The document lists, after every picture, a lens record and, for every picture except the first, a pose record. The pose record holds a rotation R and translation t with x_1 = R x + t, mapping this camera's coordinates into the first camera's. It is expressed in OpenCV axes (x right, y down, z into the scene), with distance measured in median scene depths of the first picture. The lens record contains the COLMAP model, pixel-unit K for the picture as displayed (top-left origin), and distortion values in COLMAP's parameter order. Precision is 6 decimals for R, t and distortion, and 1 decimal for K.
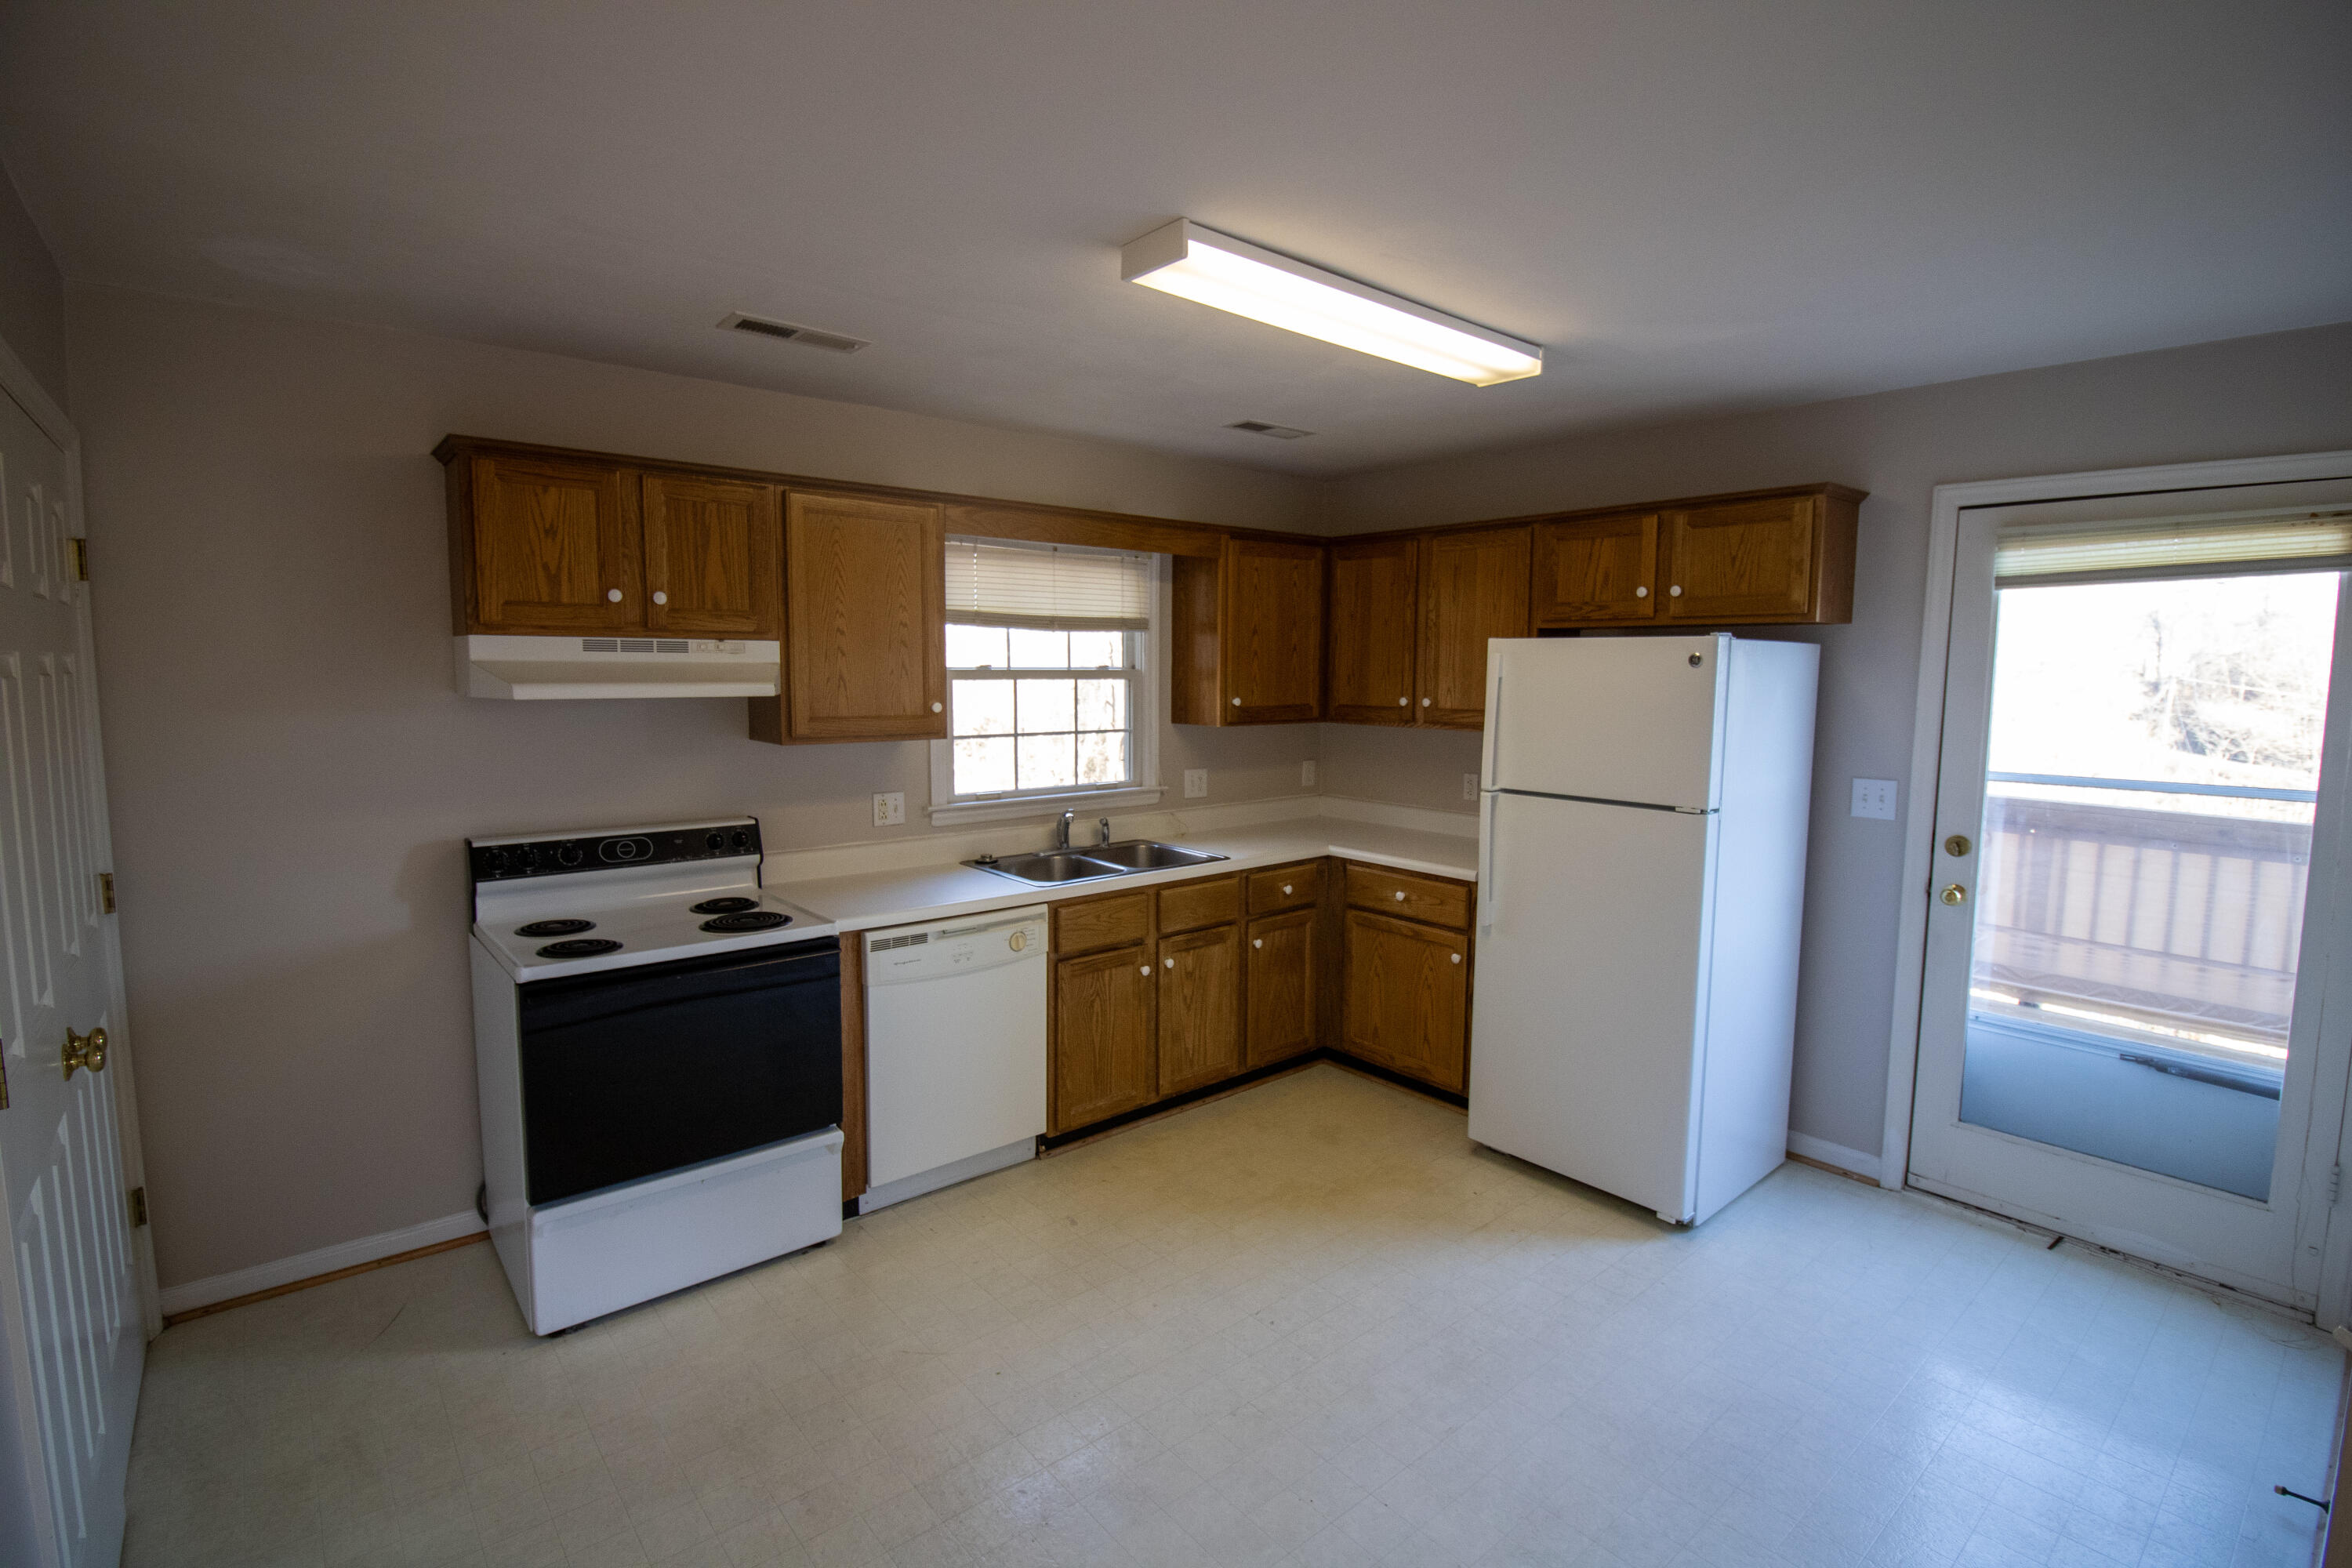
lens RADIAL K [[1087.1, 0, 1184.8], [0, 1087.1, 780.0], [0, 0, 1]] dist [-0.000658, -0.013003]
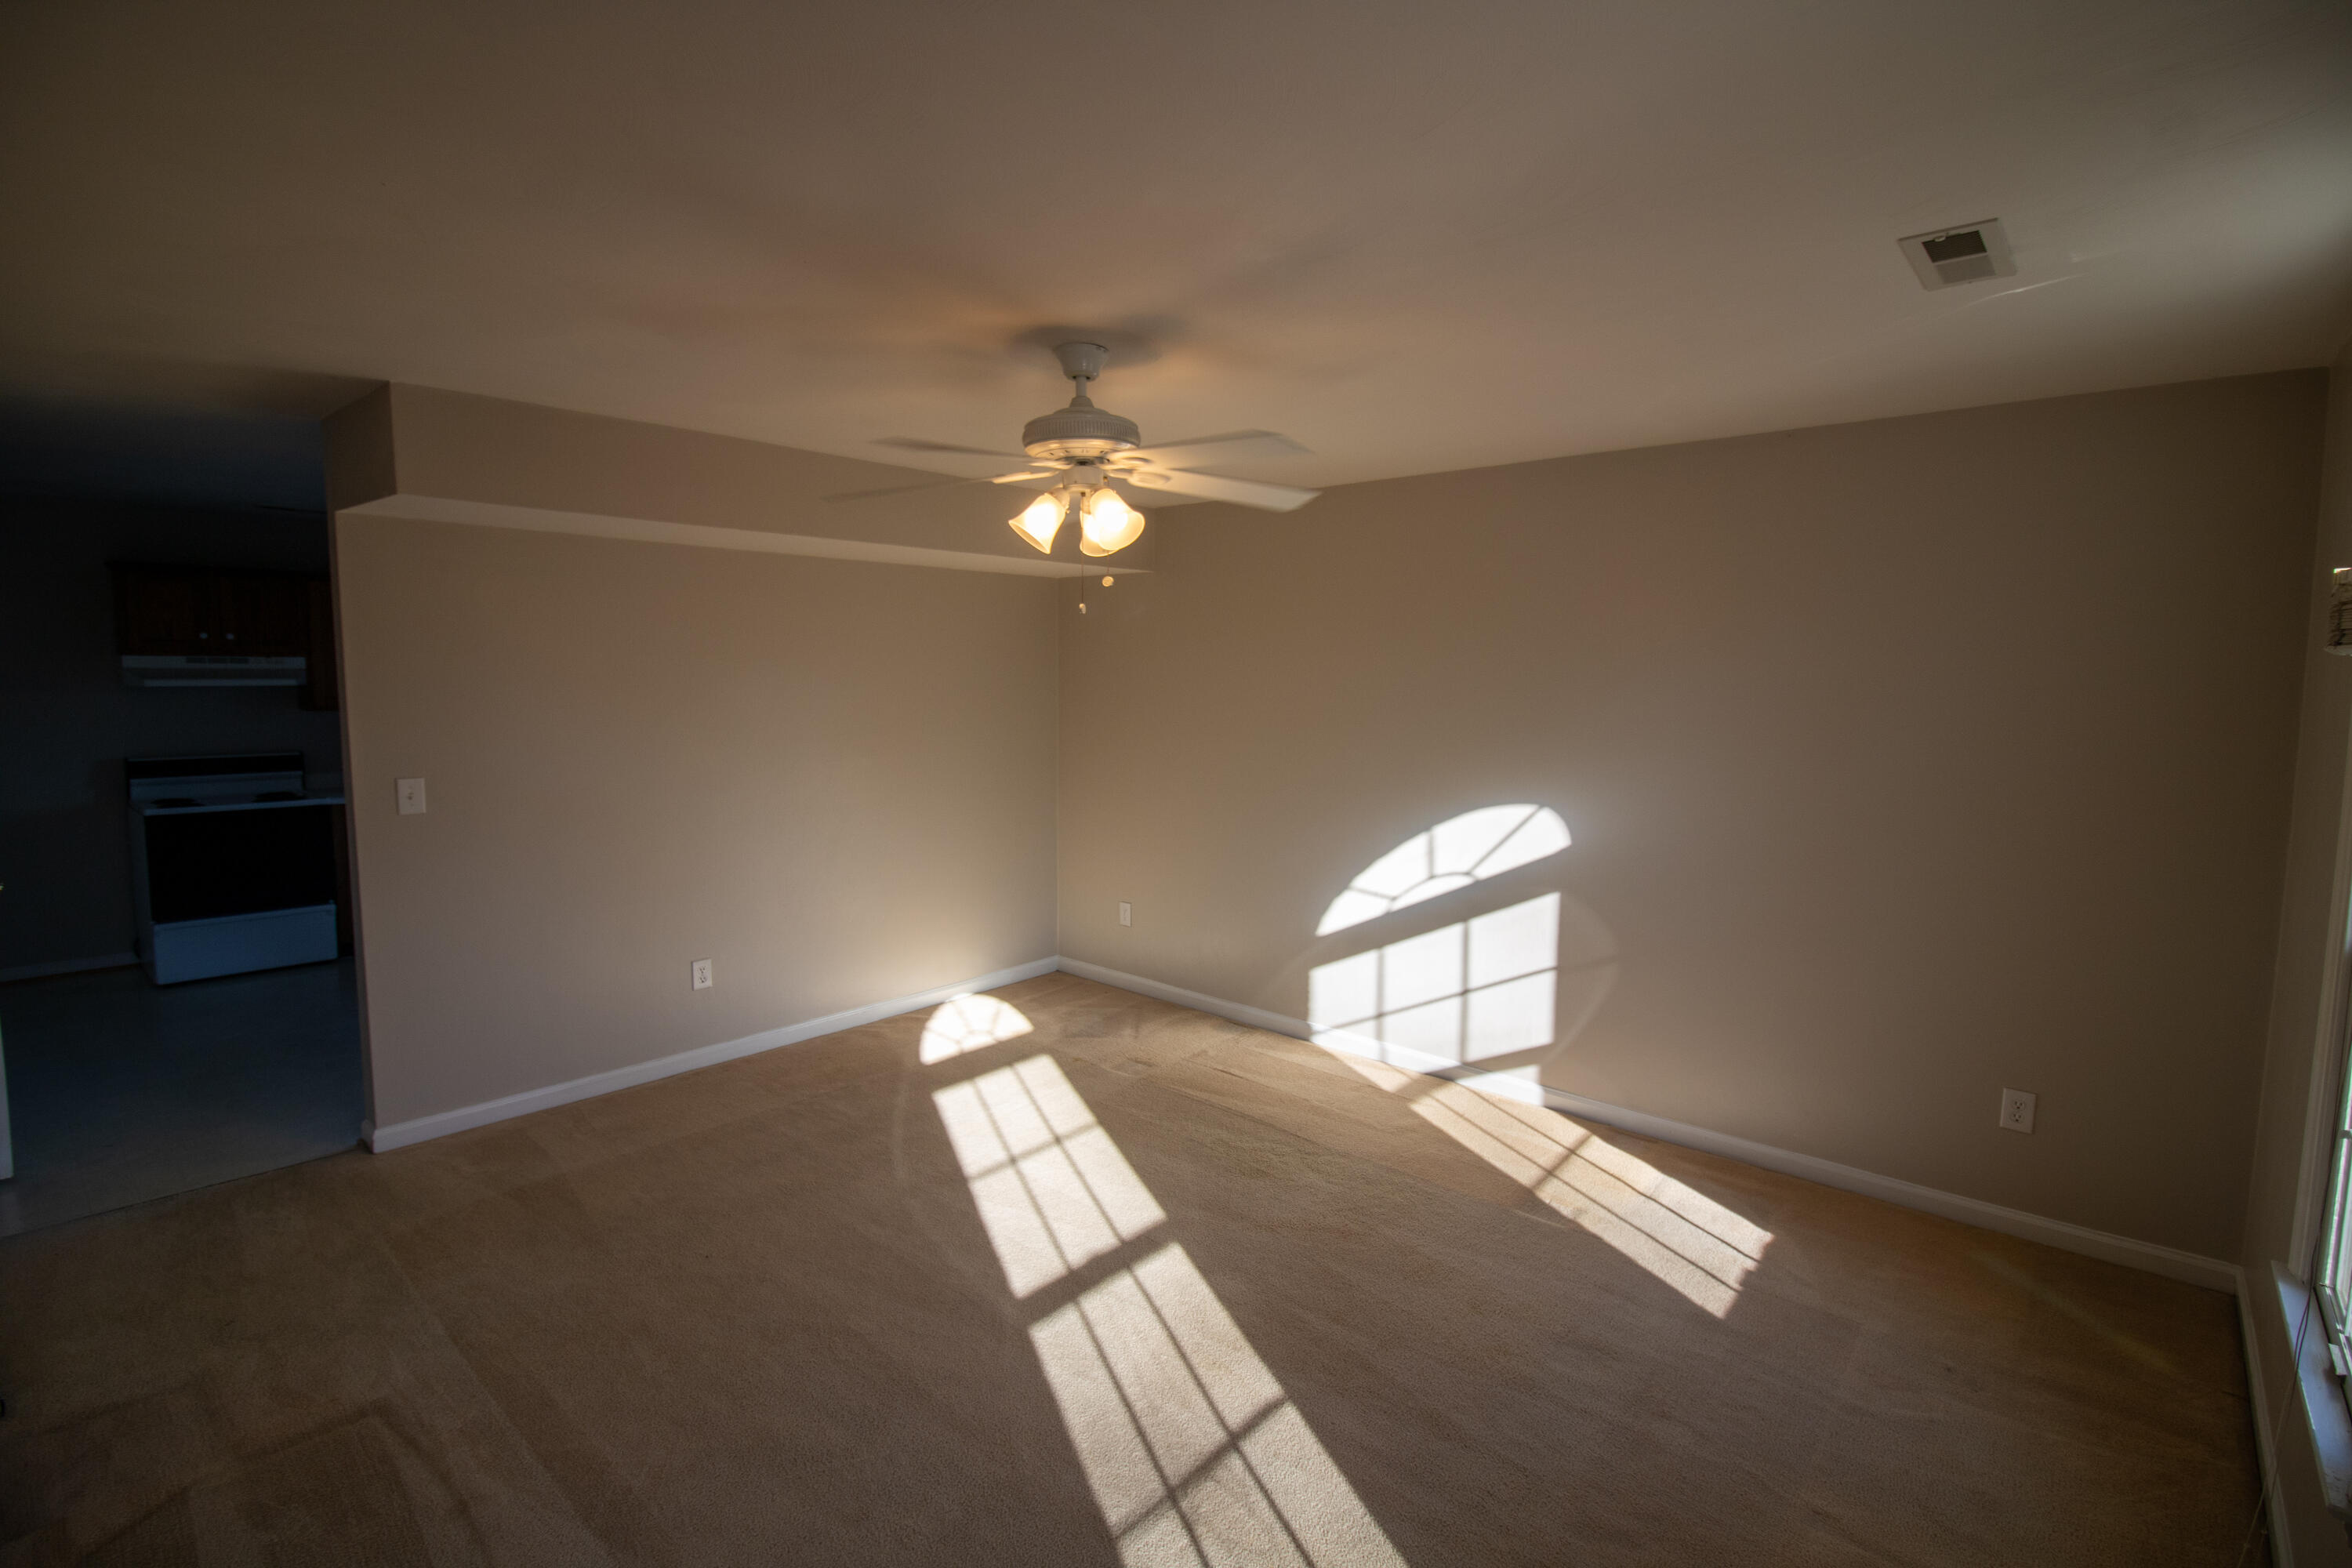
lens RADIAL K [[1087.1, 0, 1184.8], [0, 1087.1, 780.0], [0, 0, 1]] dist [-0.000658, -0.013003]
pose [[0.989322, -0.010677, 0.145354, 0.974666], [0.010914, 0.999940, -0.000836, 0.119375], [-0.145336, 0.002413, 0.989379, -1.230614]]
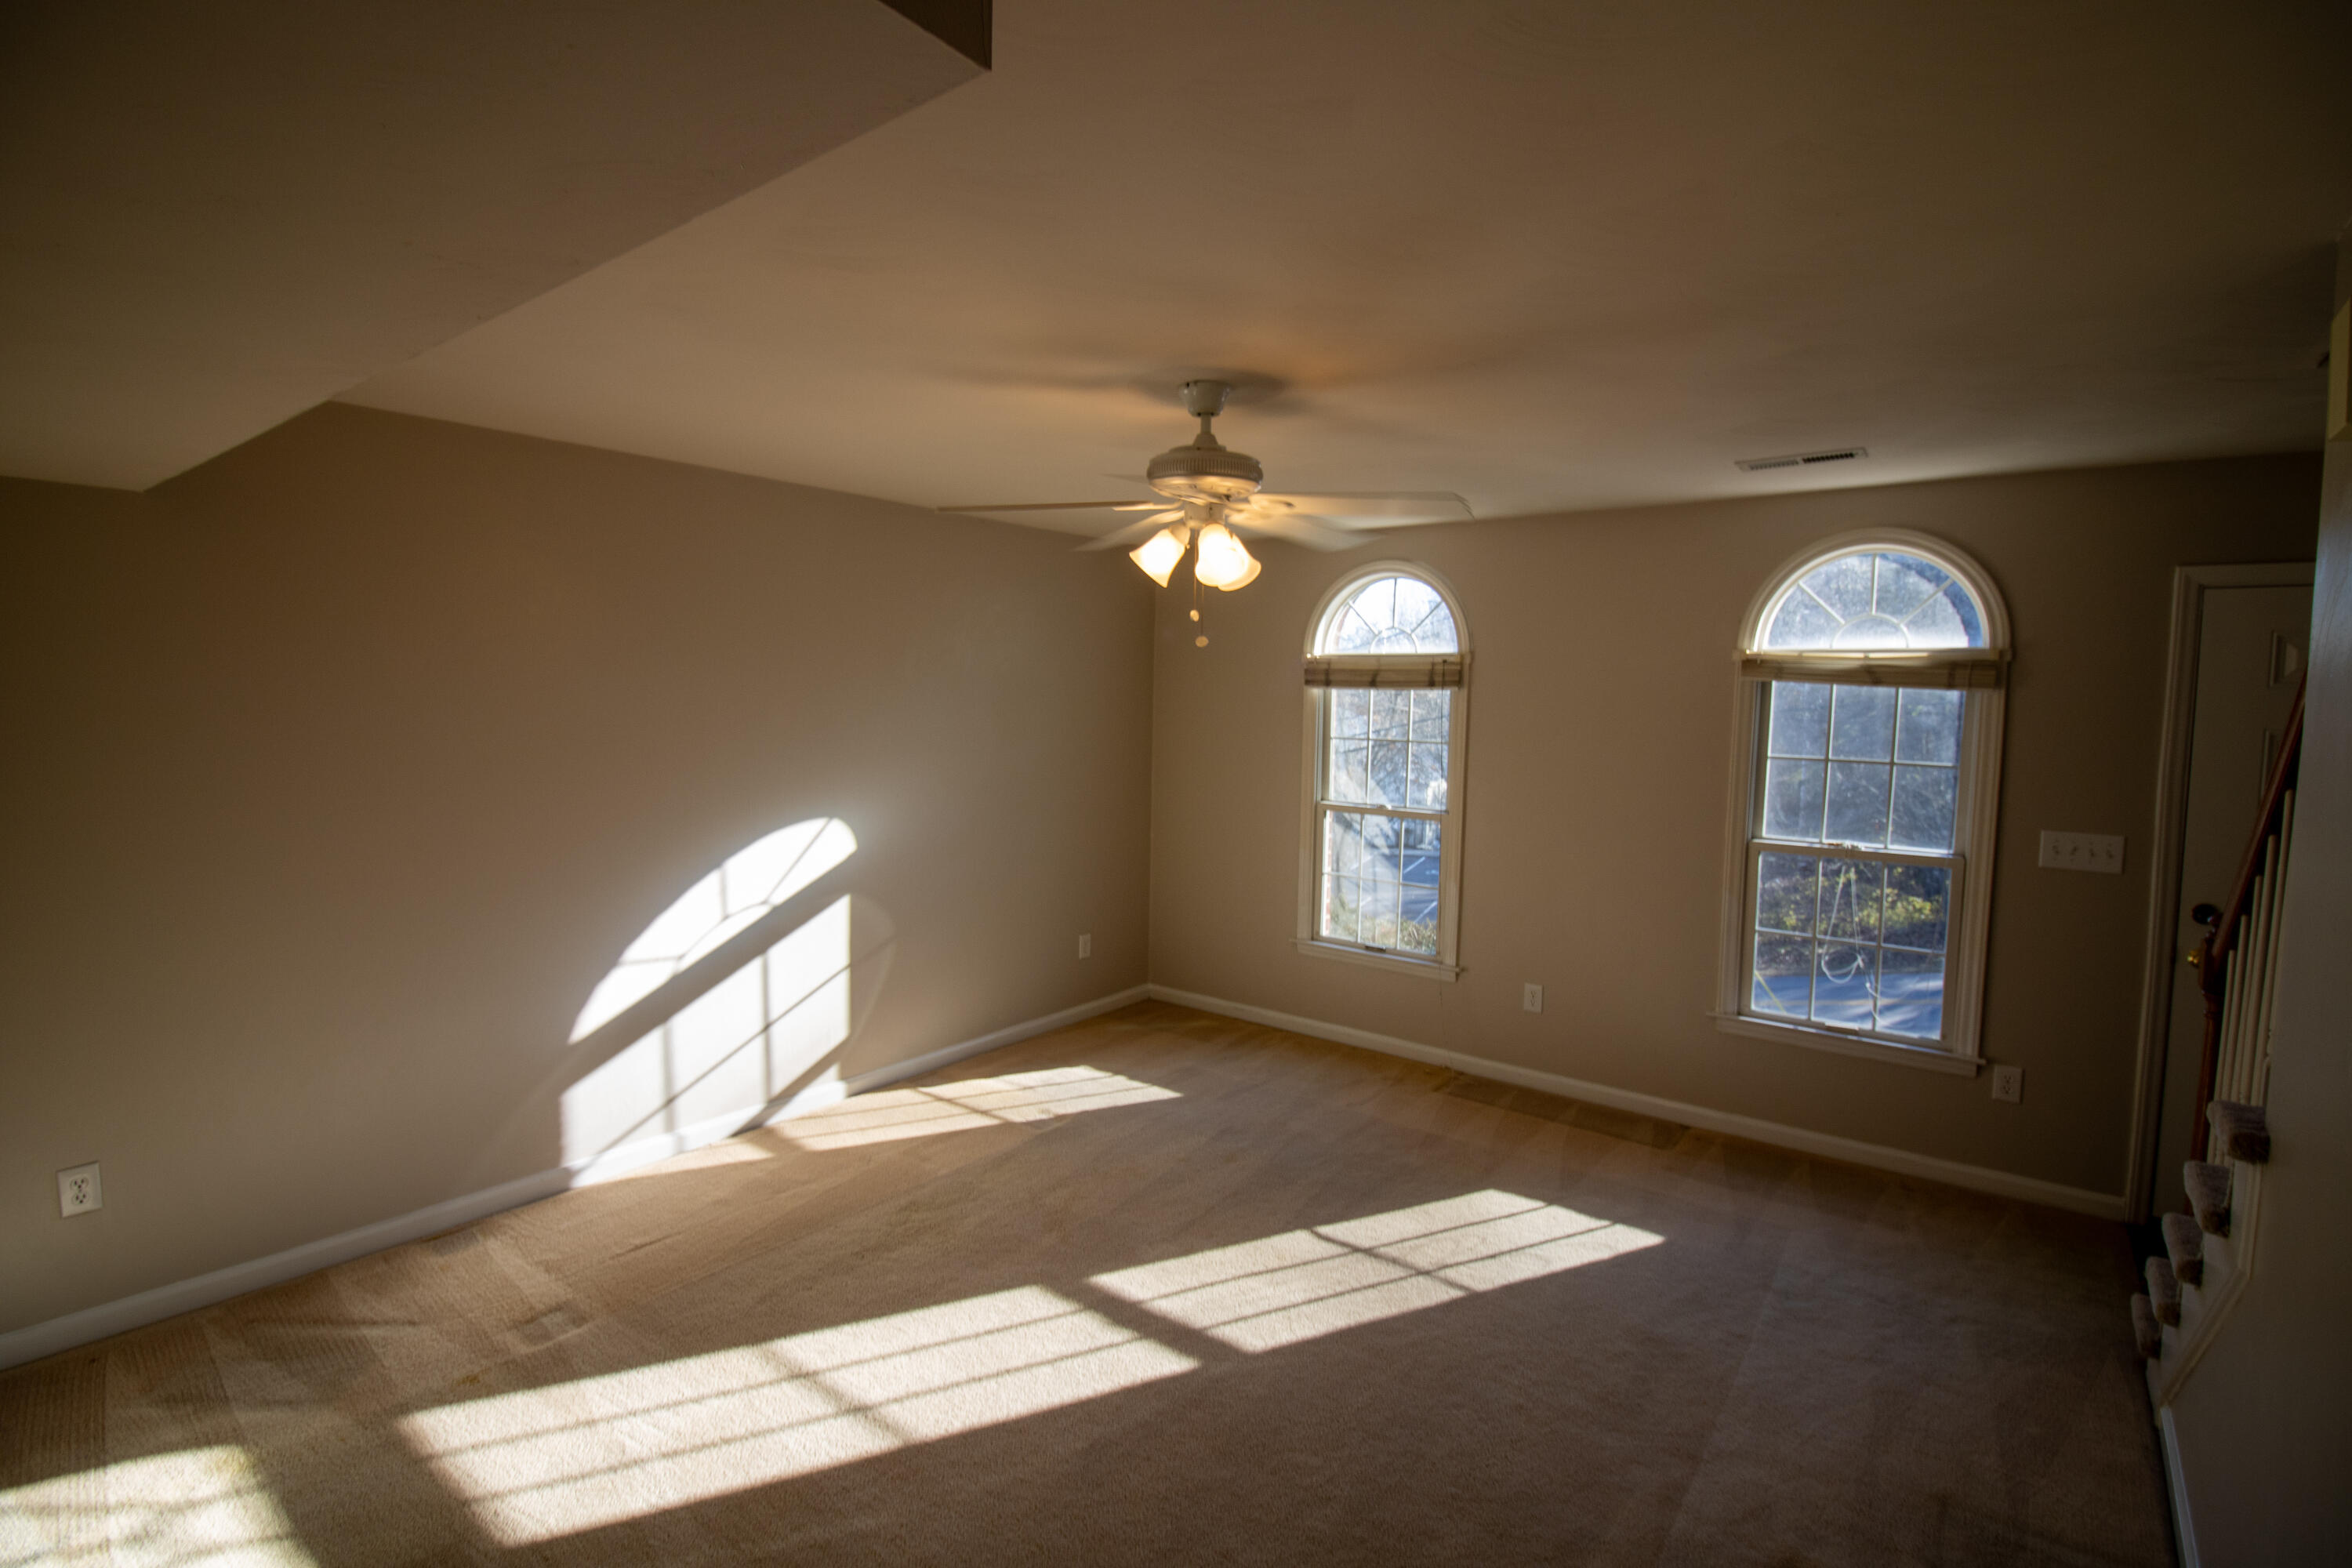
lens RADIAL K [[1087.1, 0, 1184.8], [0, 1087.1, 780.0], [0, 0, 1]] dist [-0.000658, -0.013003]
pose [[-0.208056, -0.088223, 0.974130, -1.187715], [0.080021, 0.991050, 0.106847, -0.210134], [-0.974838, 0.100181, -0.199134, 1.599193]]
